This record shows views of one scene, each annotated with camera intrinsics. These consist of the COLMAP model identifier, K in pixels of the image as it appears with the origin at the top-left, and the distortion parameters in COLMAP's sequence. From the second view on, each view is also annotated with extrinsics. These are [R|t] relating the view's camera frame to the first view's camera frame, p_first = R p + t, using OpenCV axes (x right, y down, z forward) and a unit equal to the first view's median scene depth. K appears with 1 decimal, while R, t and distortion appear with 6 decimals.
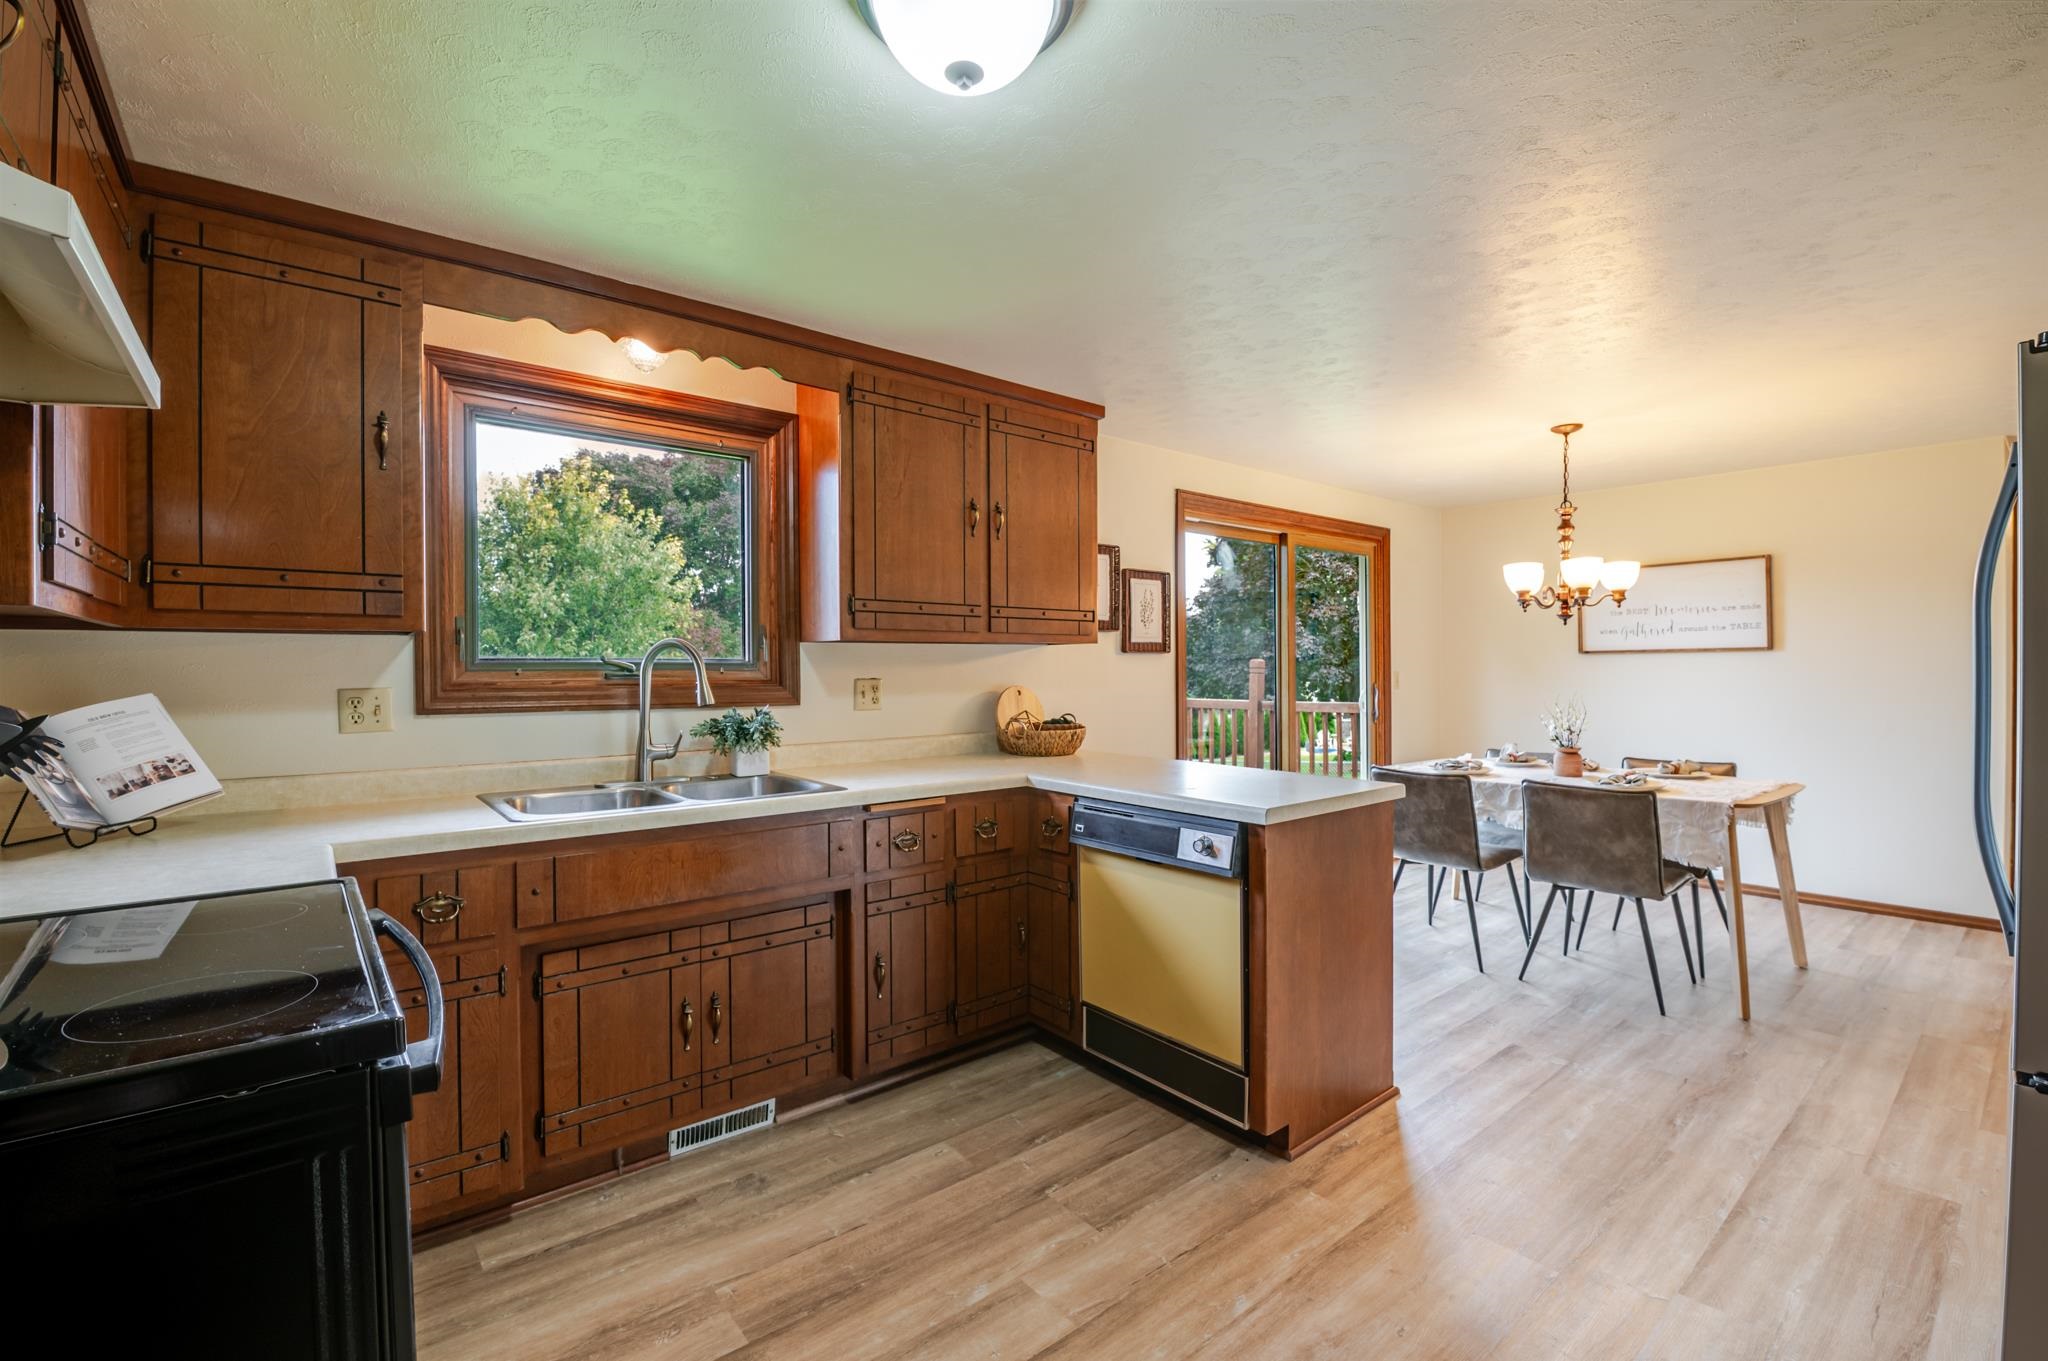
lens RADIAL K [[881.1, 0, 1025.3], [0, 881.1, 677.8], [0, 0, 1]] dist [-0.005808, -0.007724]
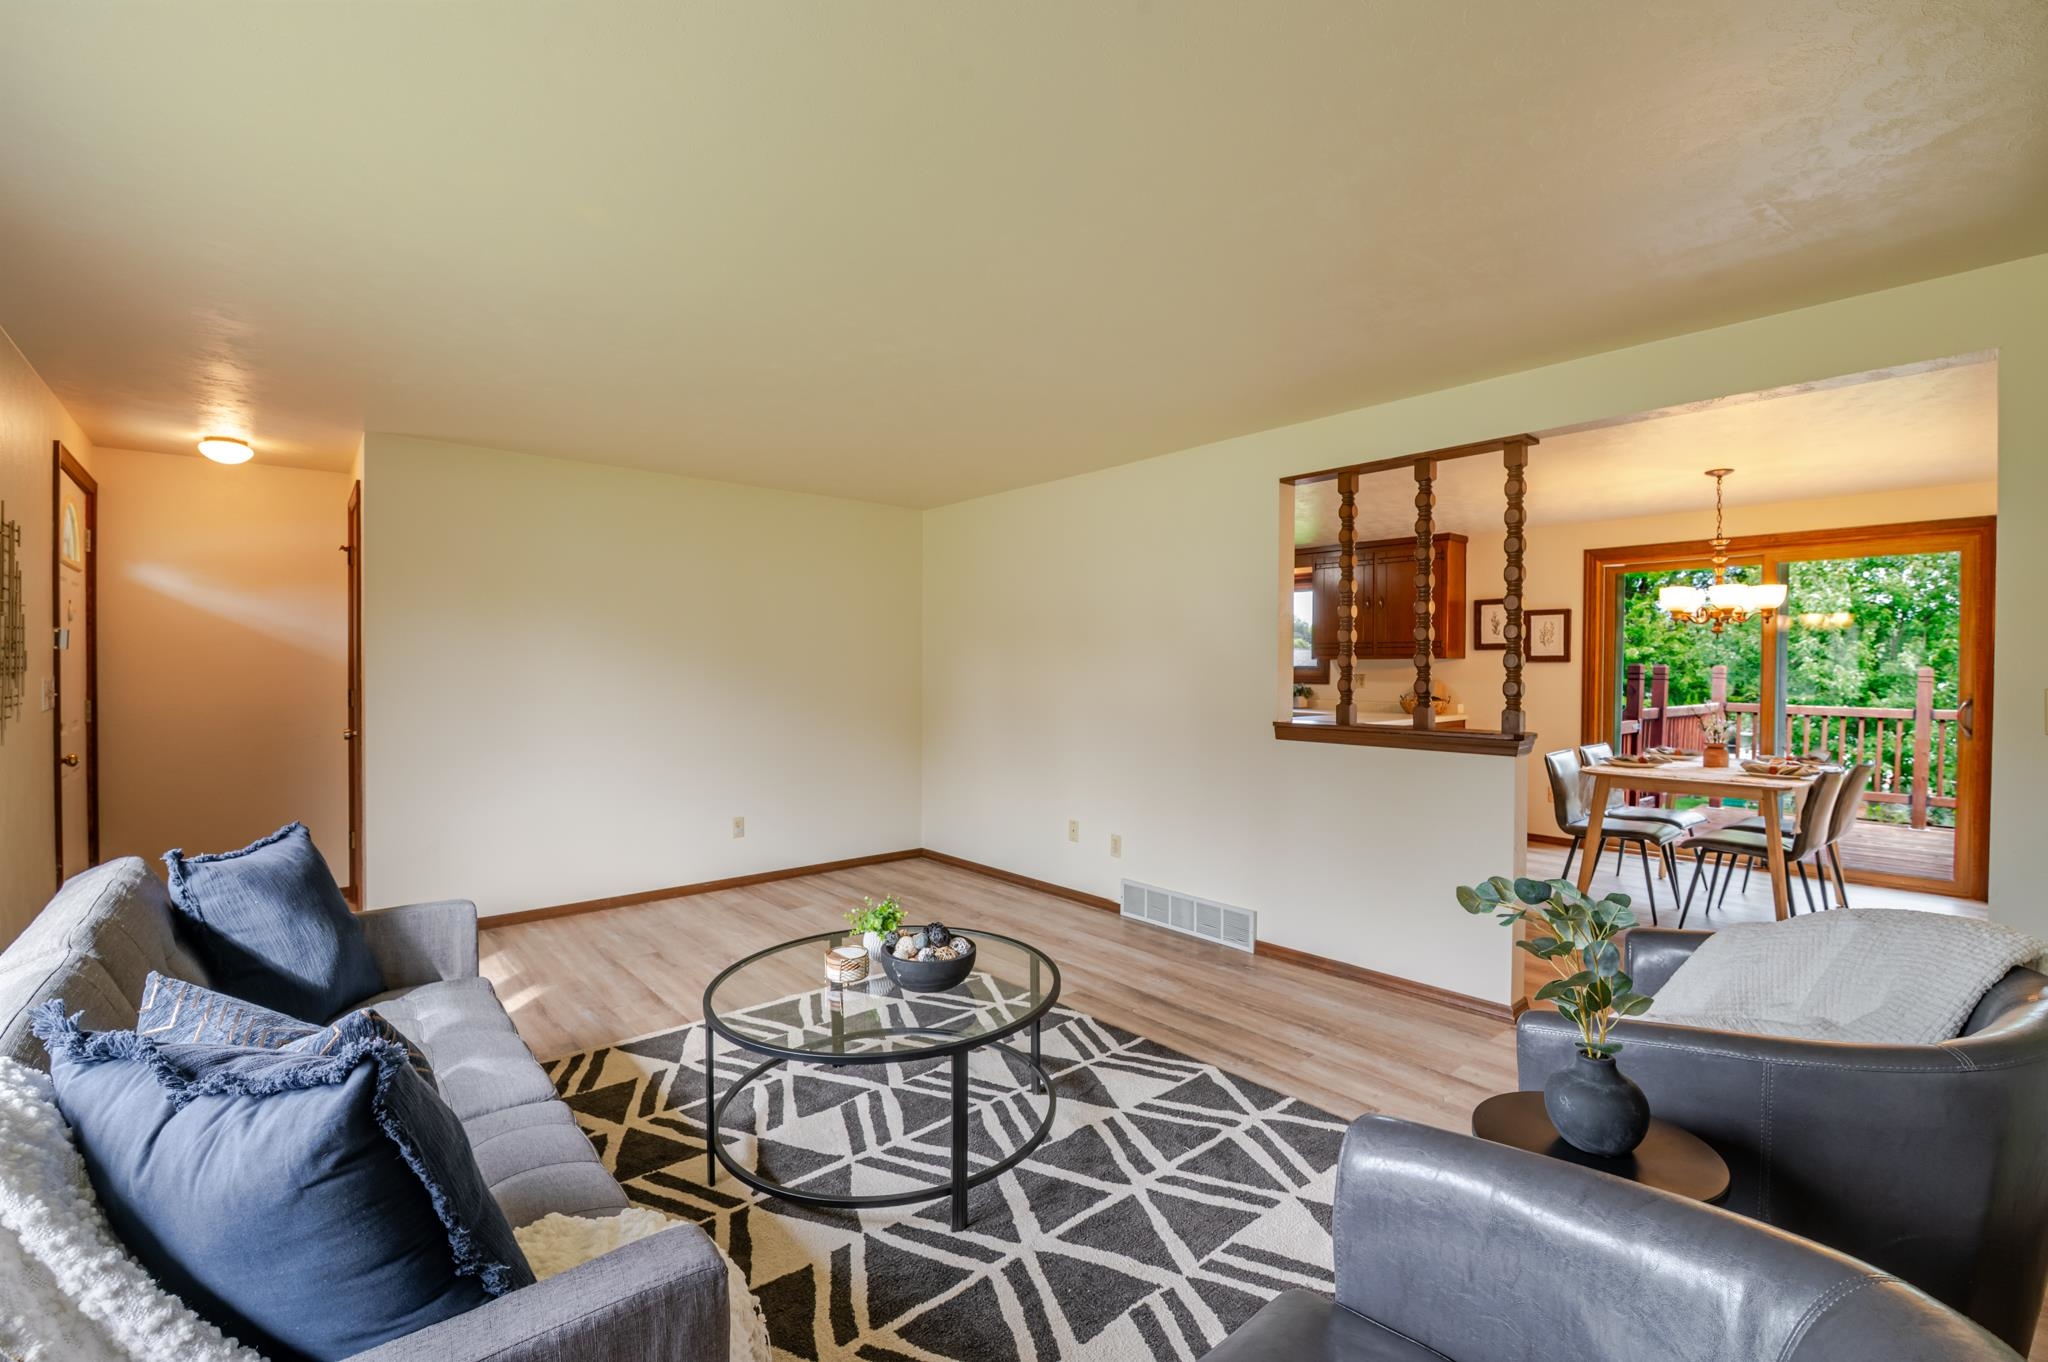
lens RADIAL K [[881.1, 0, 1027.4], [0, 881.1, 675.5], [0, 0, 1]] dist [-0.005808, -0.007724]
pose [[0.028520, 0.015890, -0.999467, 2.431537], [-0.017354, 0.999731, 0.015399, -0.019055], [0.999443, 0.016906, 0.028788, 0.060853]]
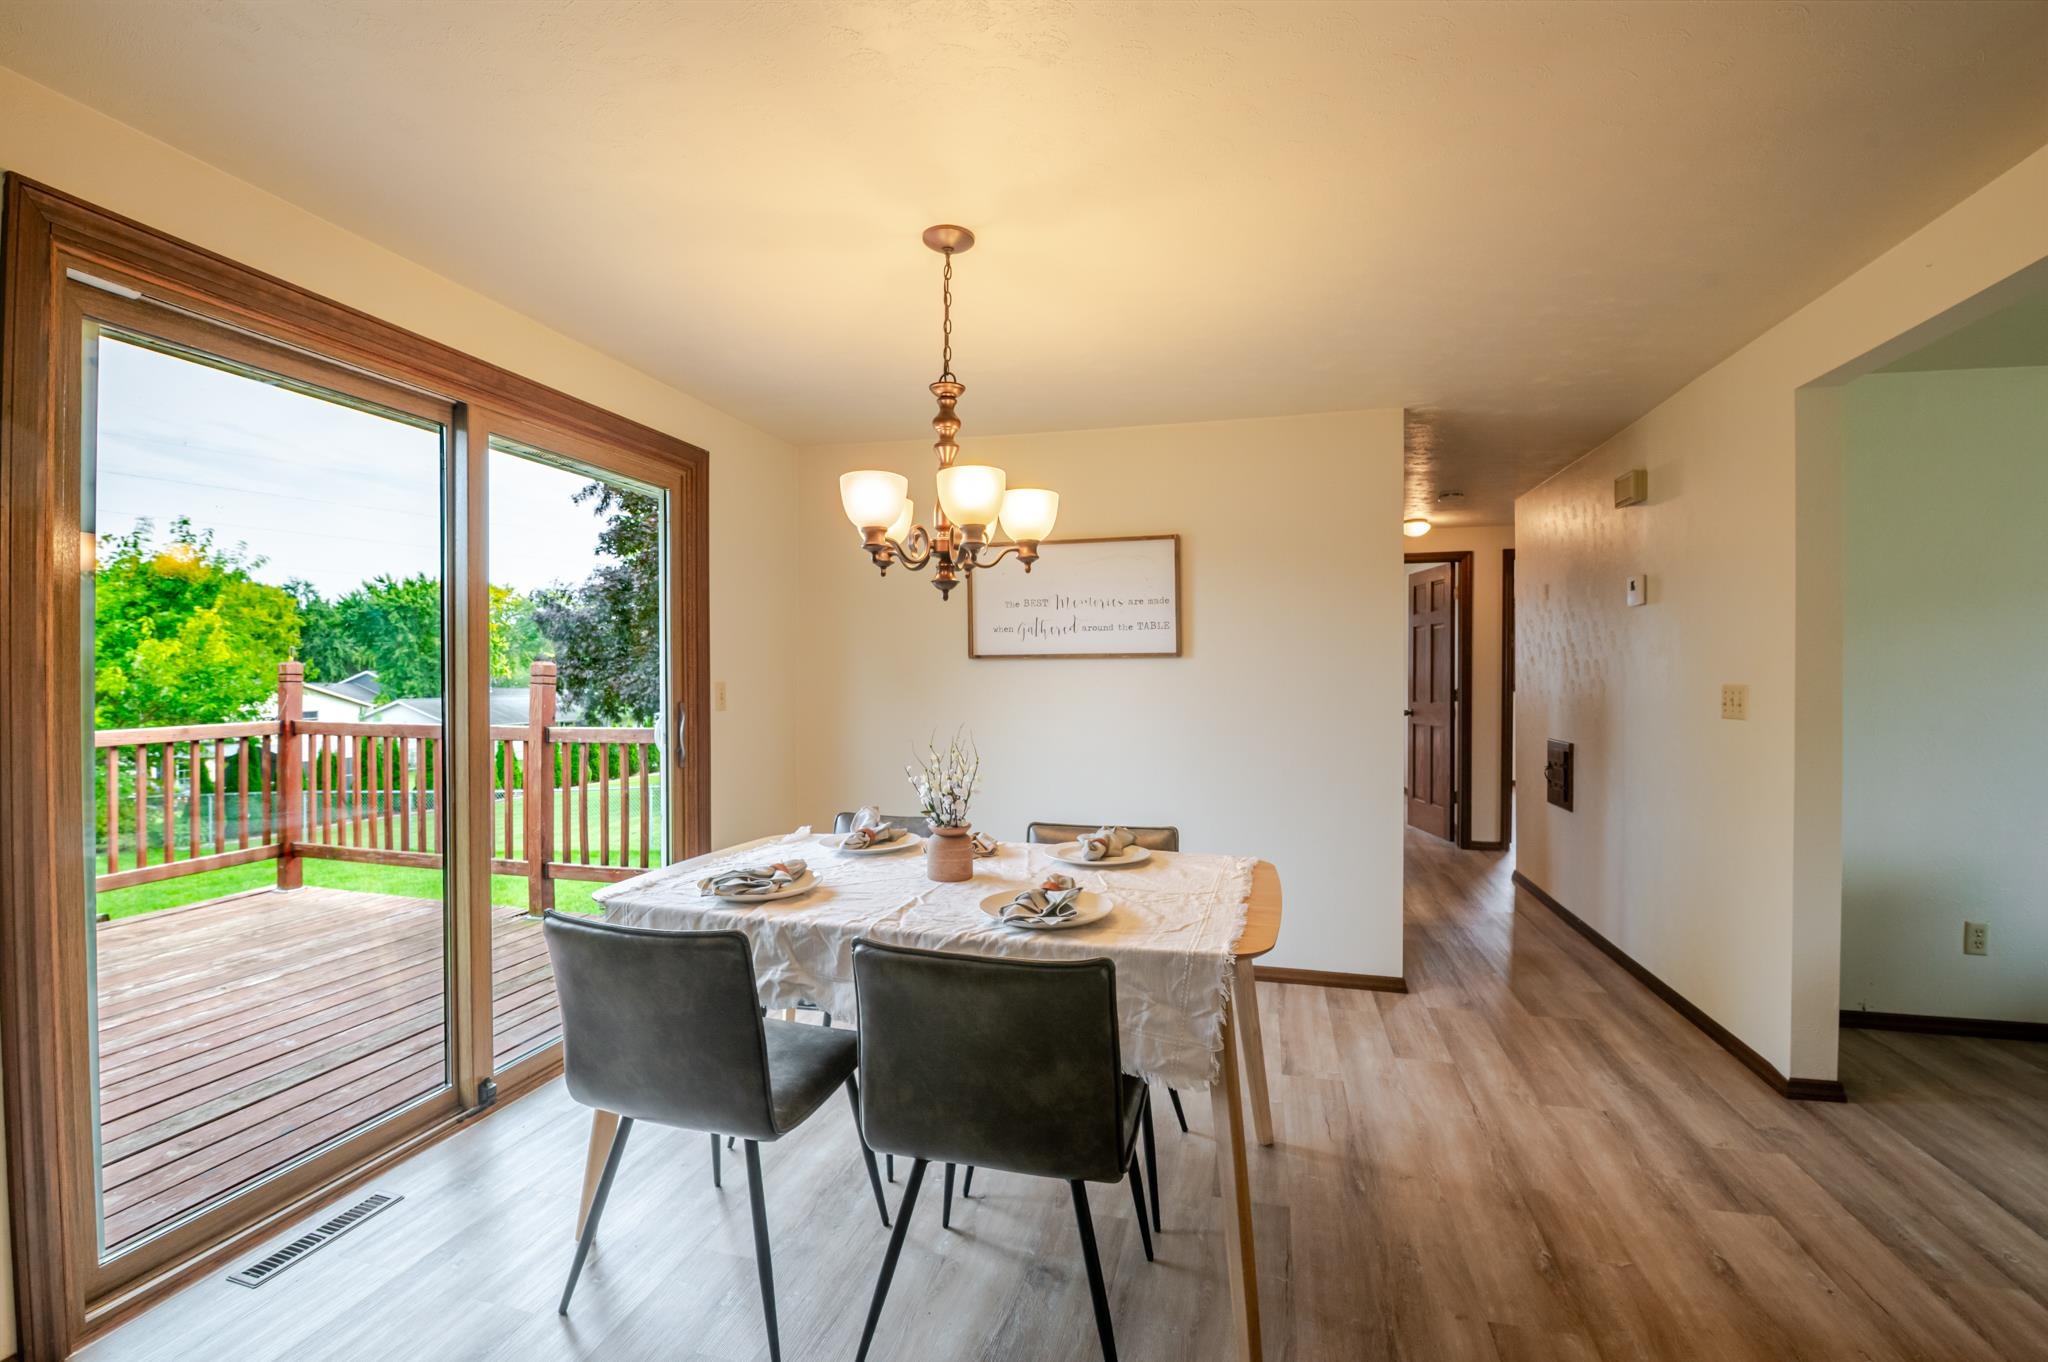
lens RADIAL K [[881.1, 0, 1026.7], [0, 881.1, 679.4], [0, 0, 1]] dist [-0.005808, -0.007724]
pose [[0.810494, 0.003572, 0.585735, 0.463844], [0.000386, 0.999978, -0.006632, -0.010041], [-0.585746, 0.005602, 0.810475, 0.729206]]
